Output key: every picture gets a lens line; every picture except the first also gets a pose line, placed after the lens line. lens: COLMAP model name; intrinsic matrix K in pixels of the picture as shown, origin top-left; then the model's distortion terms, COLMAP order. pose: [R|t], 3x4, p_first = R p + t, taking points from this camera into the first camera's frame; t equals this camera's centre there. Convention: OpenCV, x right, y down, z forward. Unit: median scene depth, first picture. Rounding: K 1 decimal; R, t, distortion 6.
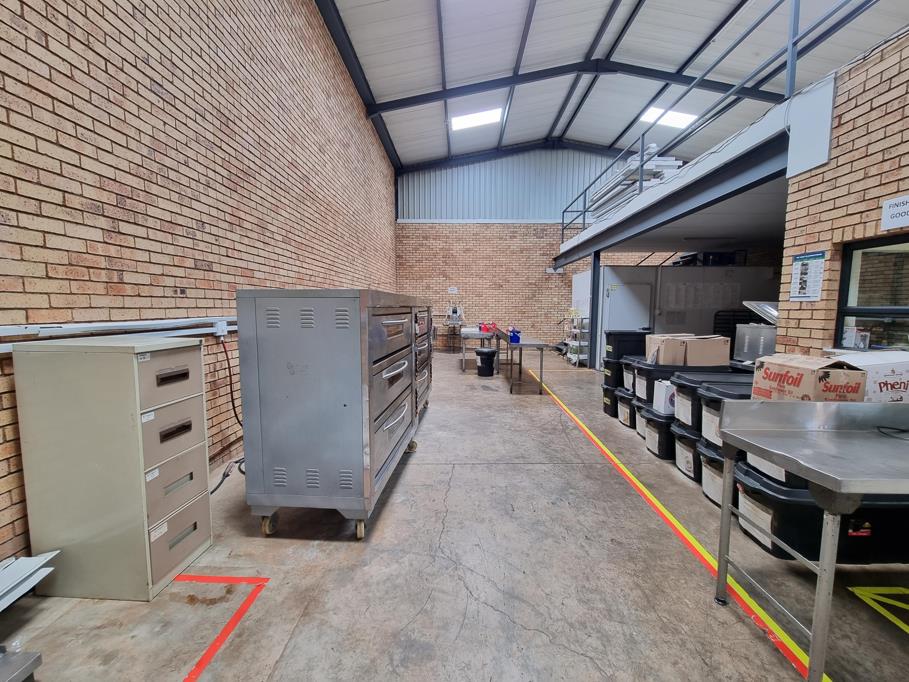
lens RADIAL K [[368.7, 0, 456.6], [0, 368.7, 342.0], [0, 0, 1]] dist [0.003642, -0.003398]
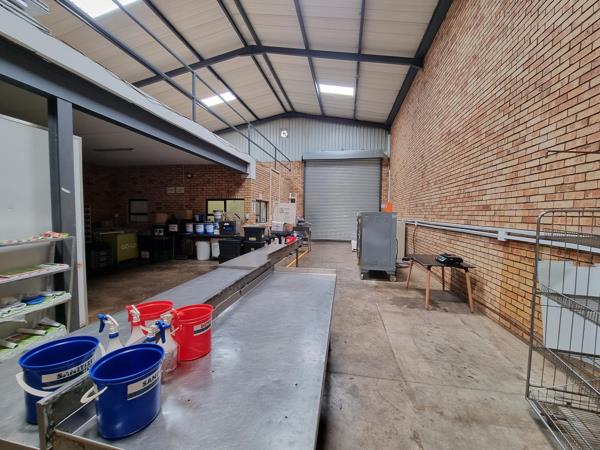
lens RADIAL K [[243.4, 0, 300.7], [0, 243.4, 226.0], [0, 0, 1]] dist [0.003642, -0.003398]
pose [[-0.985798, -0.017575, 0.167014, 0.019567], [0.006172, 0.990045, 0.140616, -0.280426], [-0.167822, 0.139649, -0.975876, 2.922922]]
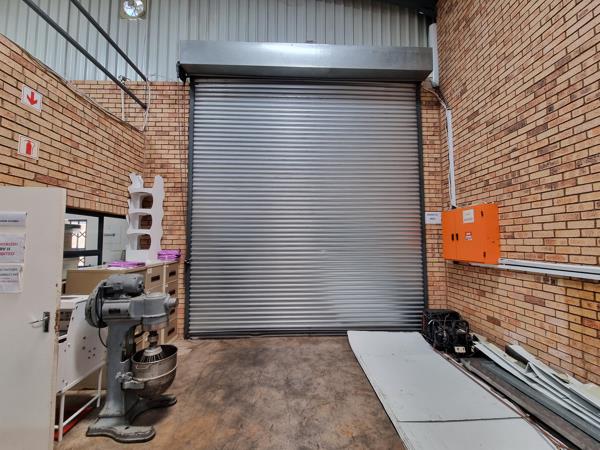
lens RADIAL K [[240.8, 0, 296.9], [0, 240.8, 226.0], [0, 0, 1]] dist [-0.000723, -0.000003]
pose [[-0.999200, 0.002760, -0.039894, 0.130039], [0.001663, 0.999620, 0.027498, -0.076956], [0.039955, 0.027410, -0.998825, 0.548598]]
